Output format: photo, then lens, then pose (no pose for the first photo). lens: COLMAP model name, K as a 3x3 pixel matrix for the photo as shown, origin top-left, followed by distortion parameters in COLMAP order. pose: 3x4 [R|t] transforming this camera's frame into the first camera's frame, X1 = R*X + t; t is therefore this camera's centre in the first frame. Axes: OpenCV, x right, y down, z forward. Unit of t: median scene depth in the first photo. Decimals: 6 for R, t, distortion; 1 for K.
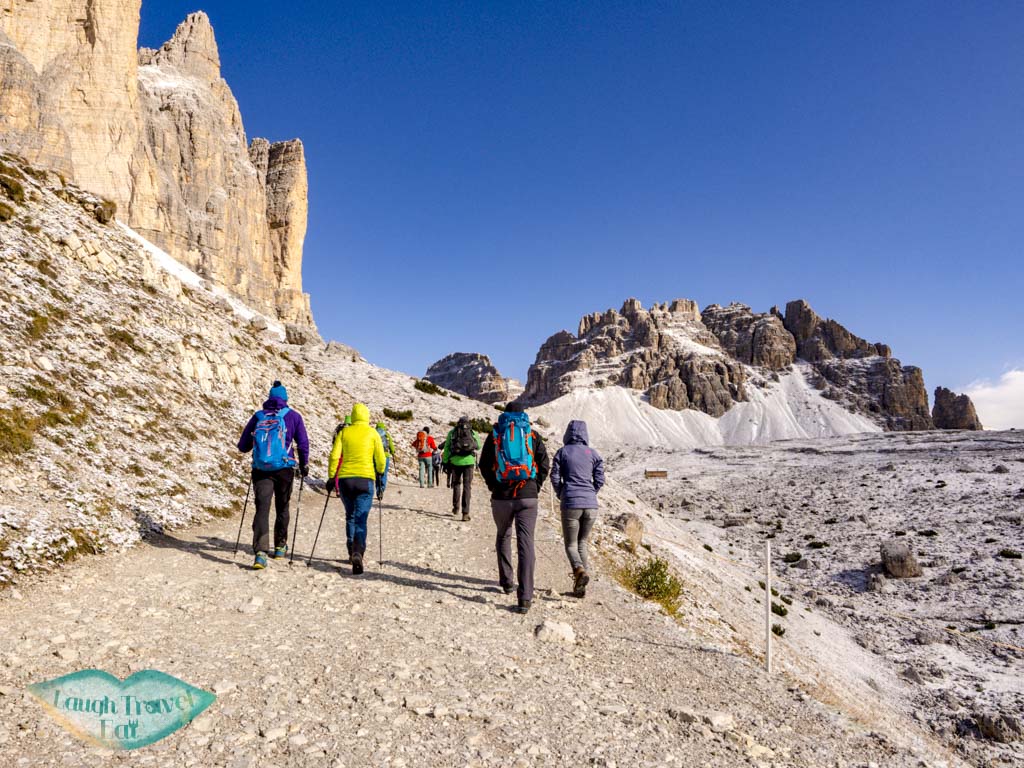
lens RADIAL K [[746.3, 0, 513.6], [0, 746.3, 382.8], [0, 0, 1]] dist [-0.010793, 0.000558]
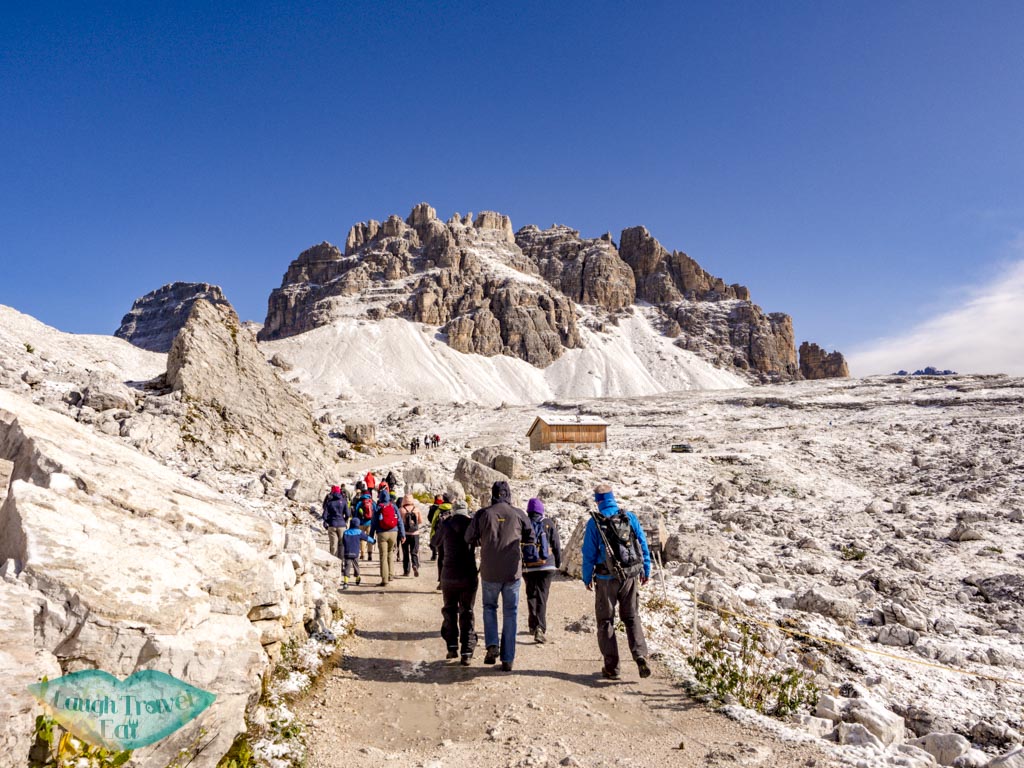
lens RADIAL K [[746.3, 0, 513.9], [0, 746.3, 386.6], [0, 0, 1]] dist [-0.010793, 0.000558]
pose [[0.951832, 0.034931, 0.304622, 0.031722], [-0.045728, 0.998551, 0.028380, 0.041816], [-0.303190, -0.040942, 0.952050, 0.312853]]
